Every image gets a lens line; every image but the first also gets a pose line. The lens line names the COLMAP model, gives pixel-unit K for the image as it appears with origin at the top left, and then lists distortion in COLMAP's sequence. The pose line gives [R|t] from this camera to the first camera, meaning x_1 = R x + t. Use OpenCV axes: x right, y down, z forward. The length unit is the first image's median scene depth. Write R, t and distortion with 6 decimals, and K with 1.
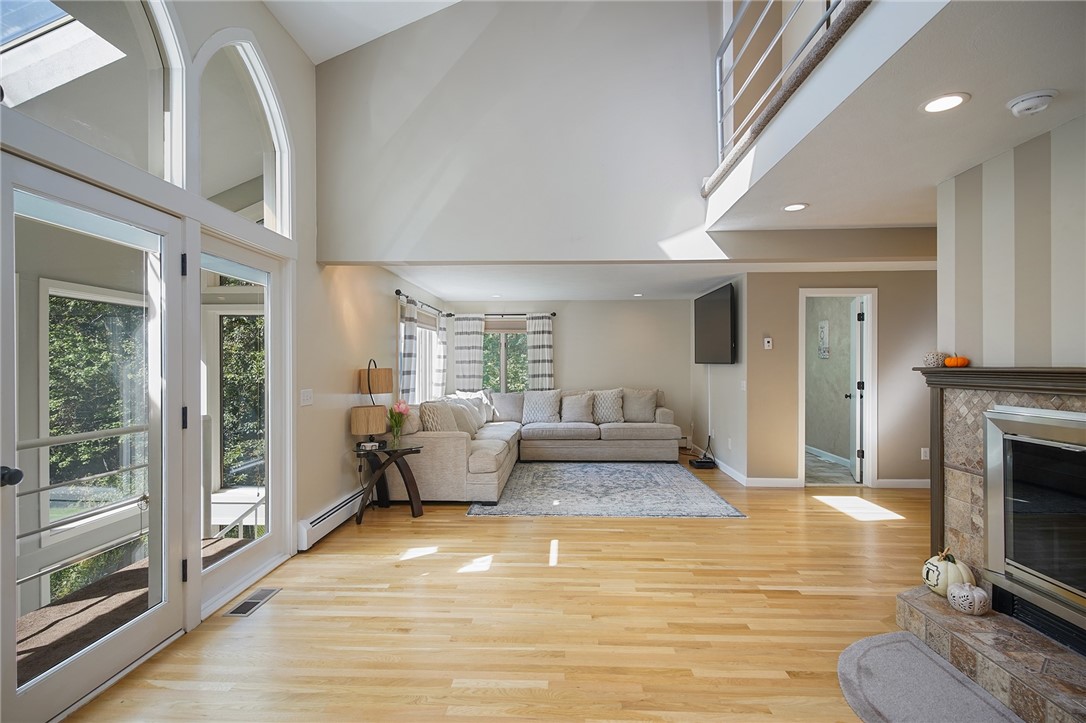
lens RADIAL K [[521.5, 0, 545.7], [0, 521.5, 363.7], [0, 0, 1]] dist [-0.003206, -0.000137]
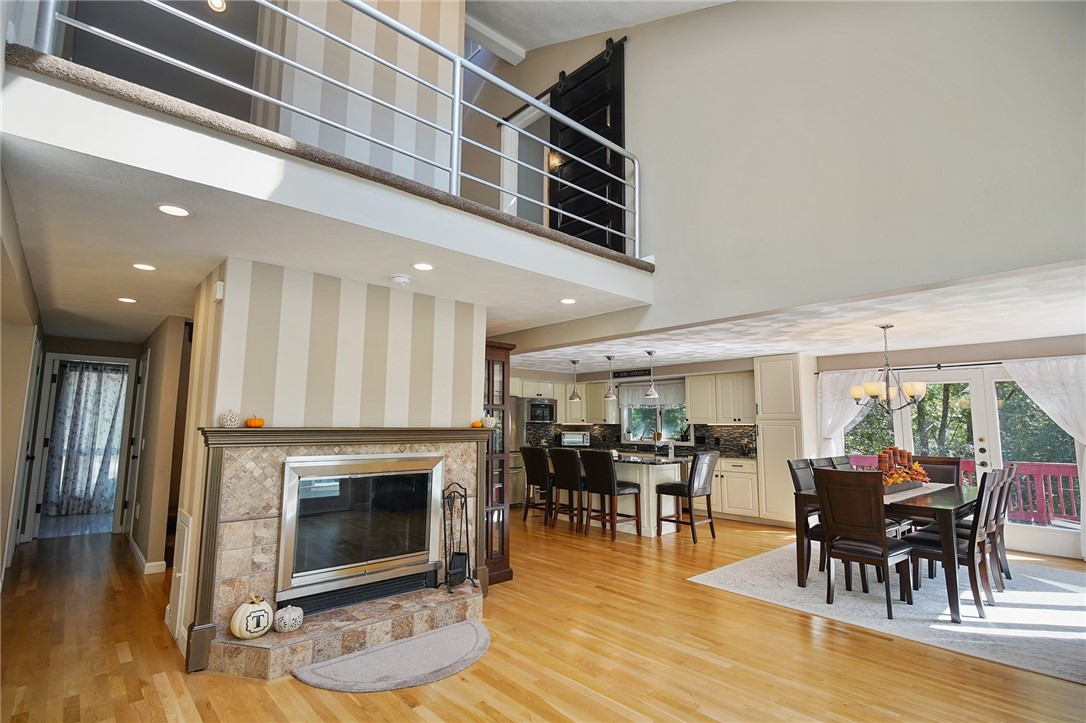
lens RADIAL K [[521.5, 0, 539.3], [0, 521.5, 363.6], [0, 0, 1]] dist [-0.003206, -0.000137]
pose [[-0.695864, 0.077936, 0.713933, -0.483706], [-0.013186, 0.992540, -0.121202, -0.002129], [-0.718053, -0.093754, -0.689645, 1.389532]]
